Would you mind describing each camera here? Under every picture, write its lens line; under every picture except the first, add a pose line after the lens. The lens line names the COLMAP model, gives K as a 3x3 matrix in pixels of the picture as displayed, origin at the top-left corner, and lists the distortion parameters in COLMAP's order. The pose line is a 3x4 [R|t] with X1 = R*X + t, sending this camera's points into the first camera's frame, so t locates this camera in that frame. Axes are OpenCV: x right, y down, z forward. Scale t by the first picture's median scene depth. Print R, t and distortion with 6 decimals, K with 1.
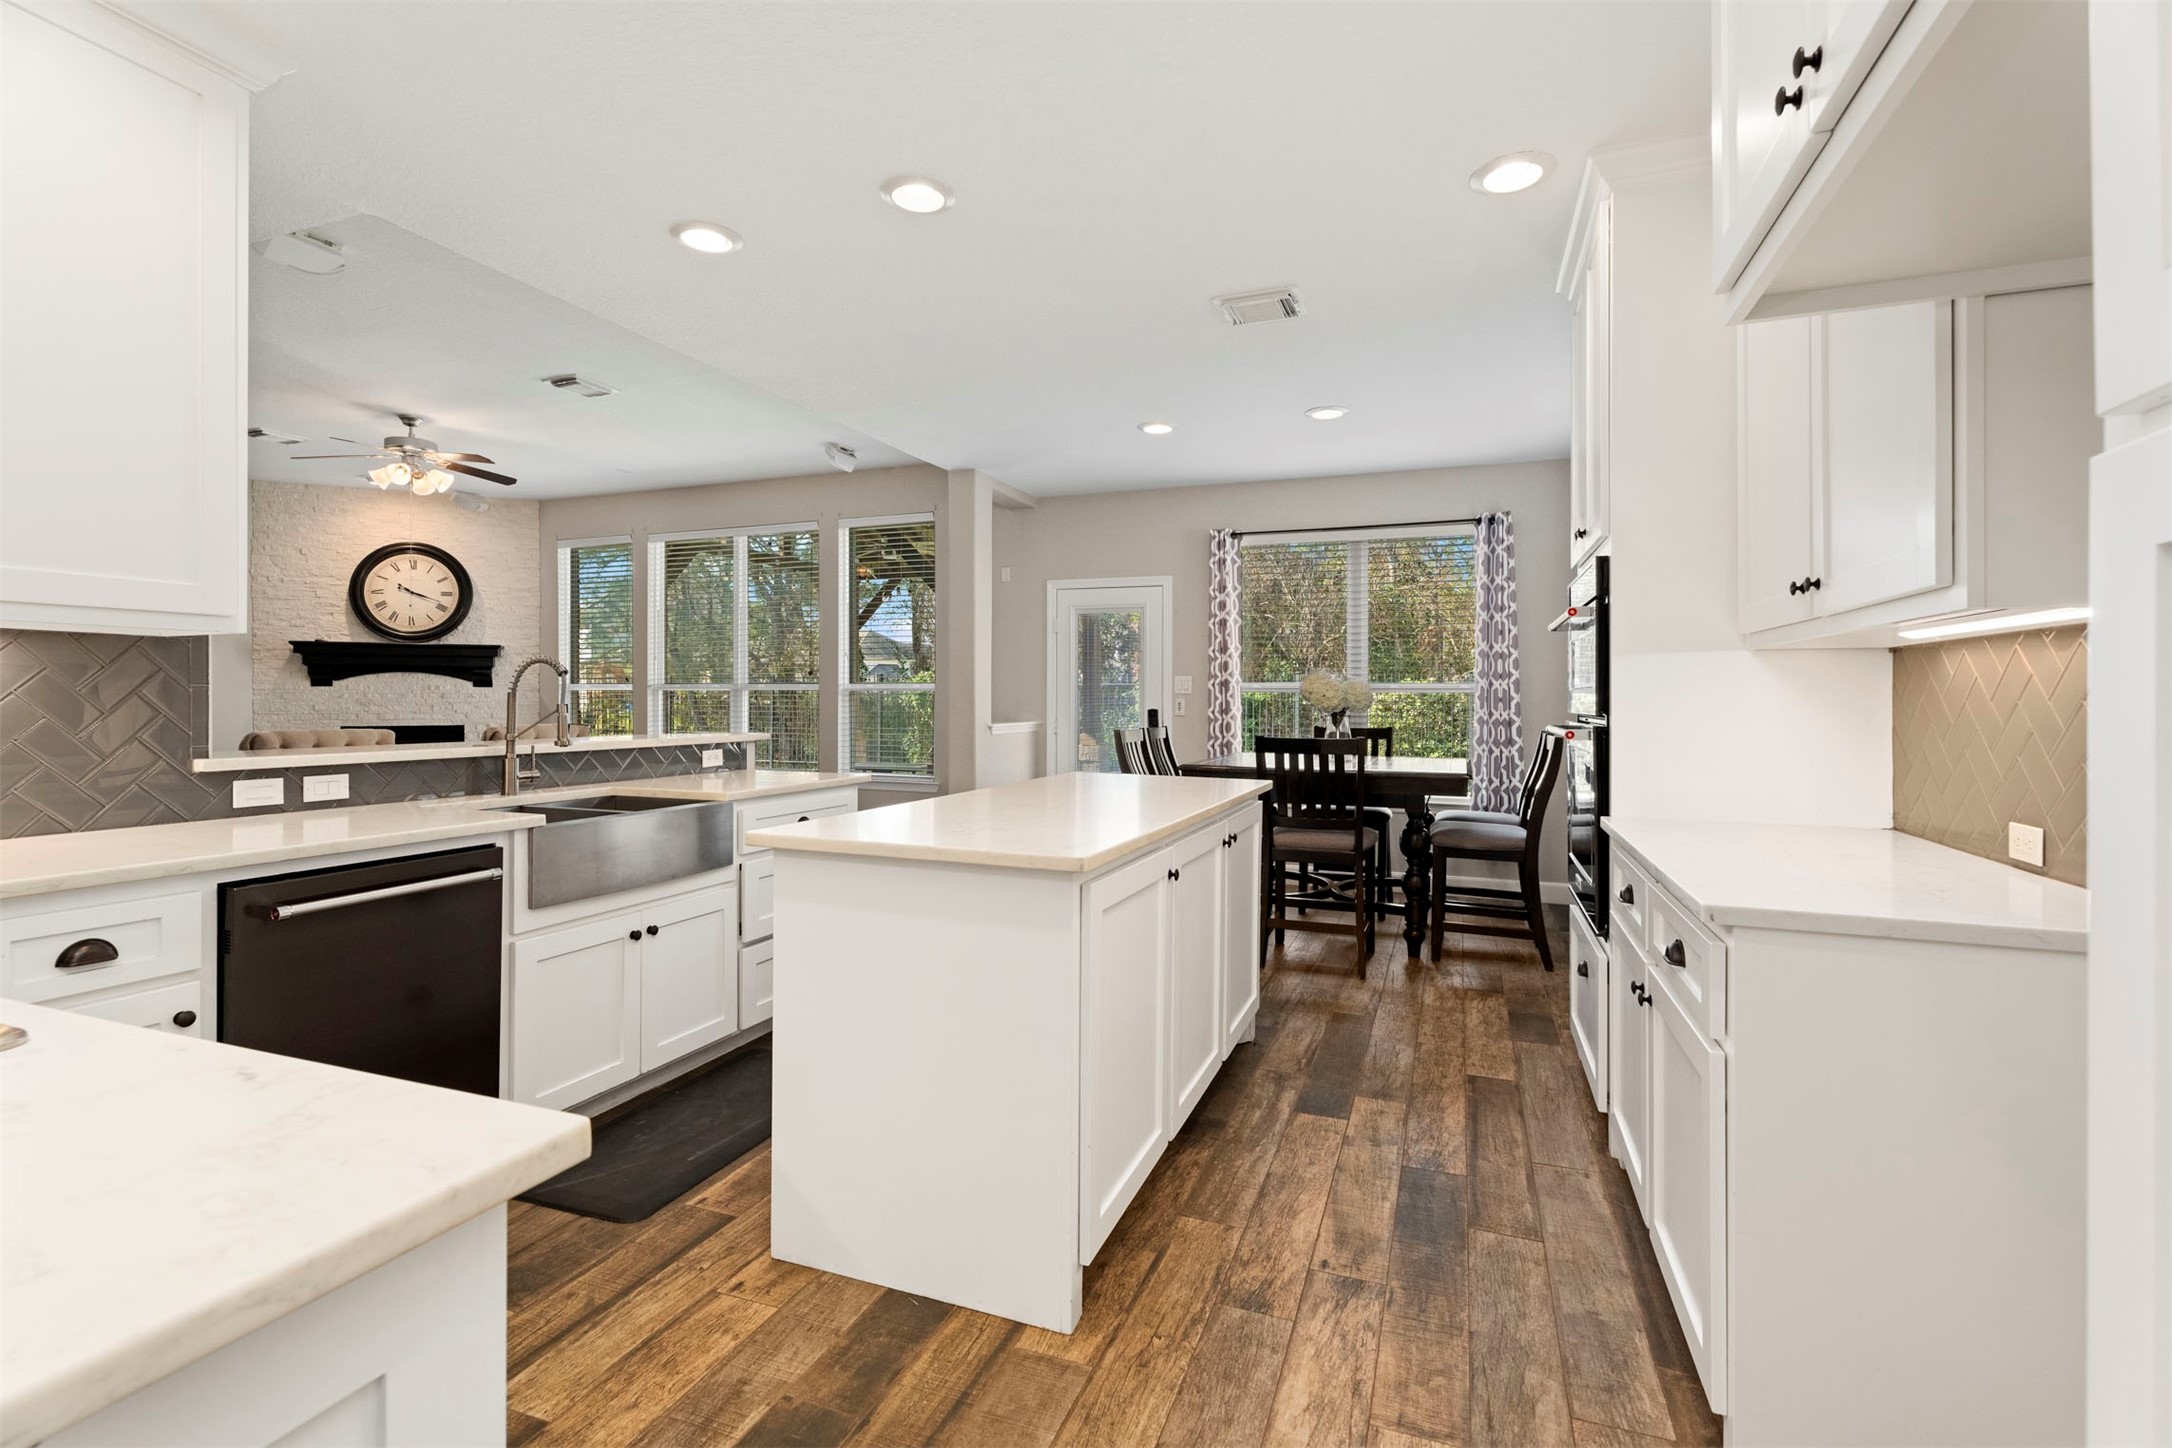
lens RADIAL K [[965.2, 0, 1086.0], [0, 965.2, 724.0], [0, 0, 1]] dist [0.006555, 0.000011]
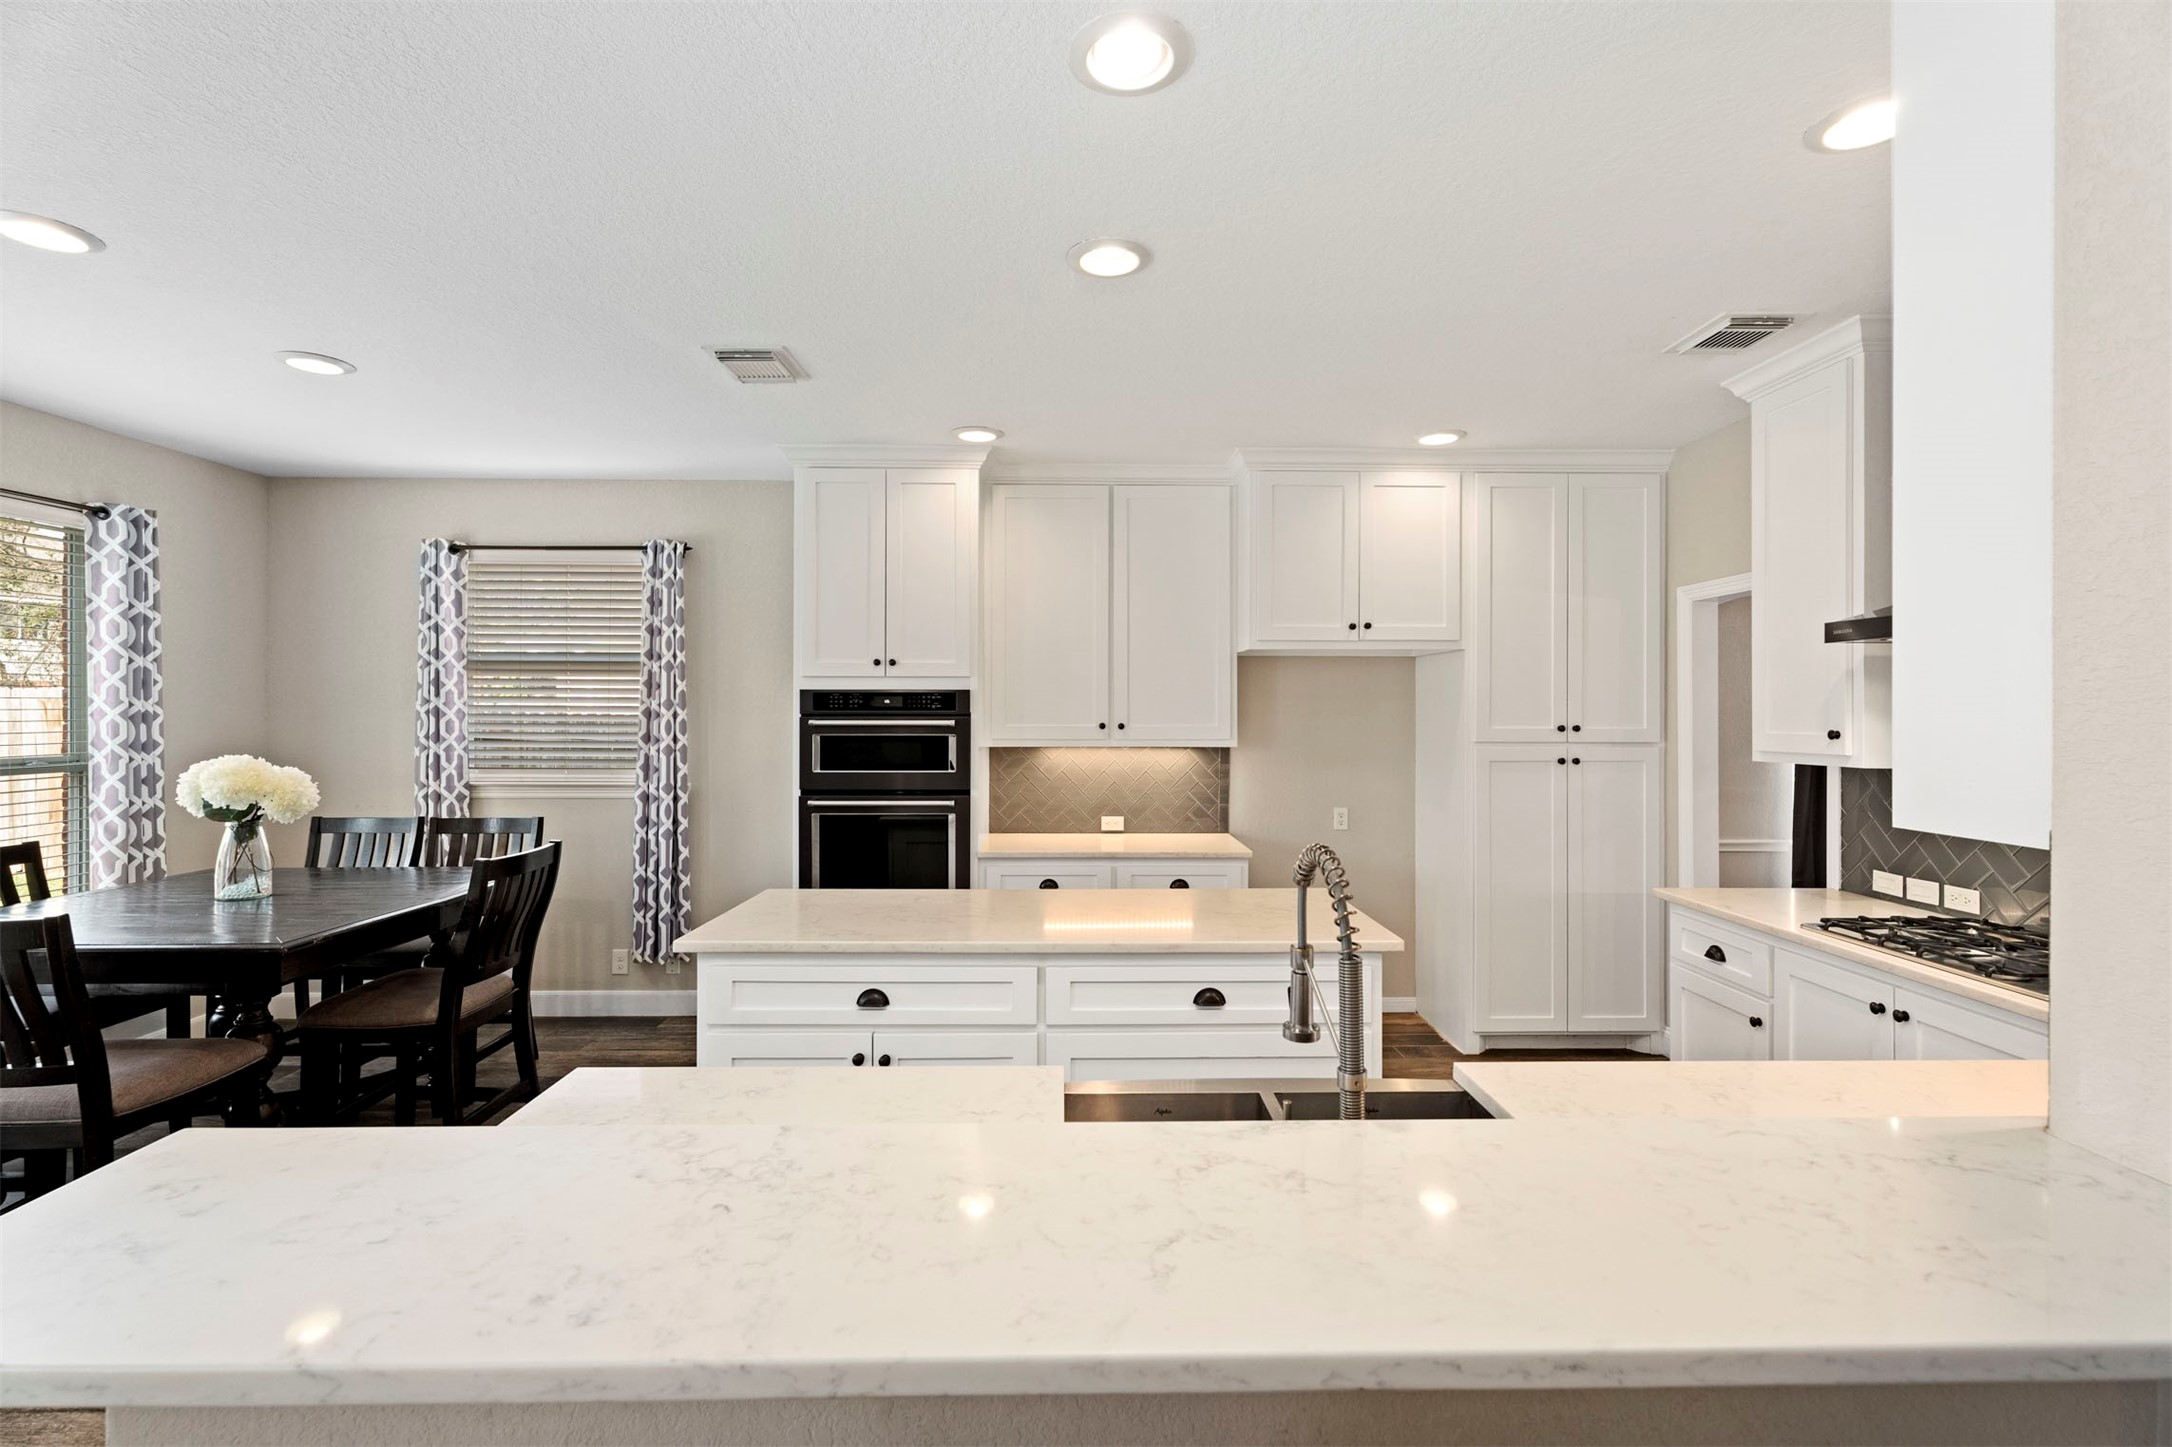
lens RADIAL K [[965.2, 0, 1086.0], [0, 965.2, 723.5], [0, 0, 1]] dist [0.006555, 0.000011]
pose [[0.920711, 0.006983, 0.390183, 0.774397], [0.006816, 0.999400, -0.033970, -0.037920], [-0.390186, 0.033936, 0.920110, 0.097582]]
